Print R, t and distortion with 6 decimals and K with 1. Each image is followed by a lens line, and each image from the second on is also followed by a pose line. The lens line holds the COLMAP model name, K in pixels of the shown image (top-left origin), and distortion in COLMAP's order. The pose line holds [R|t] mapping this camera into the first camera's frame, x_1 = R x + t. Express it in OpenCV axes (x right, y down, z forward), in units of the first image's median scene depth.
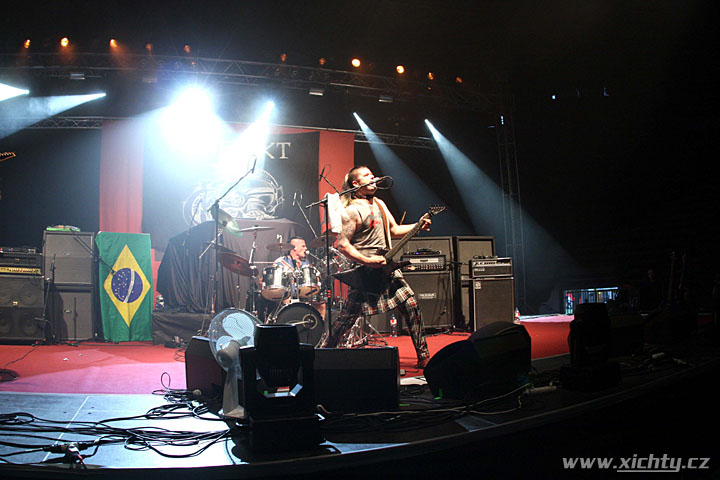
lens RADIAL K [[511.0, 0, 360.0], [0, 511.0, 240.0], [0, 0, 1]] dist [-0.334885, 0.116042]
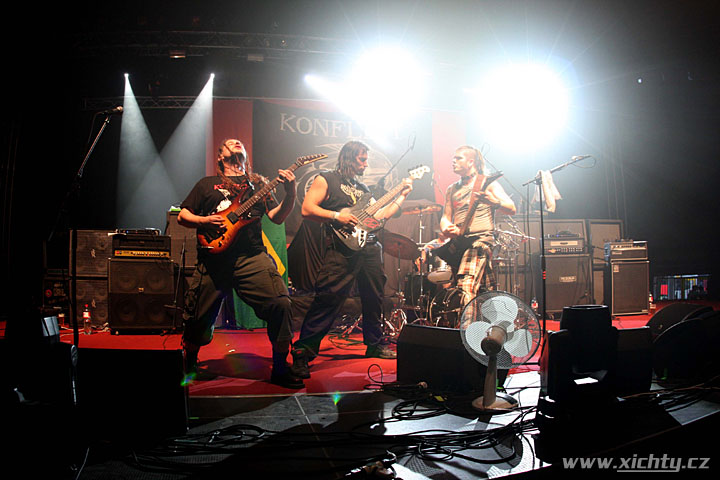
lens RADIAL K [[511.0, 0, 360.0], [0, 511.0, 240.0], [0, 0, 1]] dist [-0.334885, 0.116042]
pose [[0.990708, 0.005747, -0.135884, -0.159311], [-0.001554, 0.999520, 0.030940, 0.006617], [0.135996, -0.030441, 0.990242, 0.025585]]
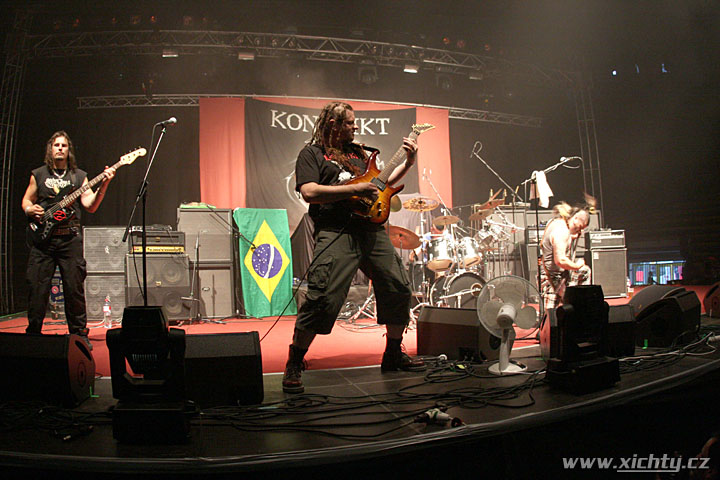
lens RADIAL K [[511.0, 0, 360.0], [0, 511.0, 240.0], [0, 0, 1]] dist [-0.334885, 0.116042]
pose [[0.996386, -0.007518, -0.084603, -0.204949], [0.011834, 0.998647, 0.050628, -0.000533], [0.084107, -0.051447, 0.995128, -0.053795]]
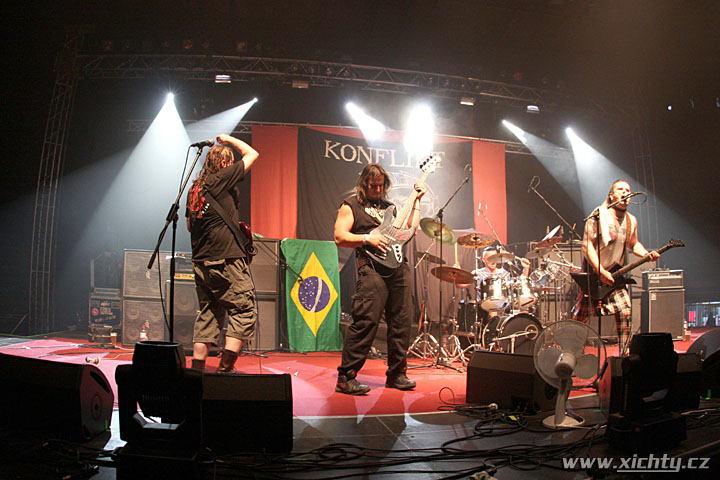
lens RADIAL K [[511.0, 0, 360.0], [0, 511.0, 240.0], [0, 0, 1]] dist [-0.334885, 0.116042]
pose [[0.981841, 0.014355, -0.189163, -0.204748], [-0.017669, 0.999718, -0.015842, -0.000658], [0.188882, 0.018897, 0.981818, -0.013283]]
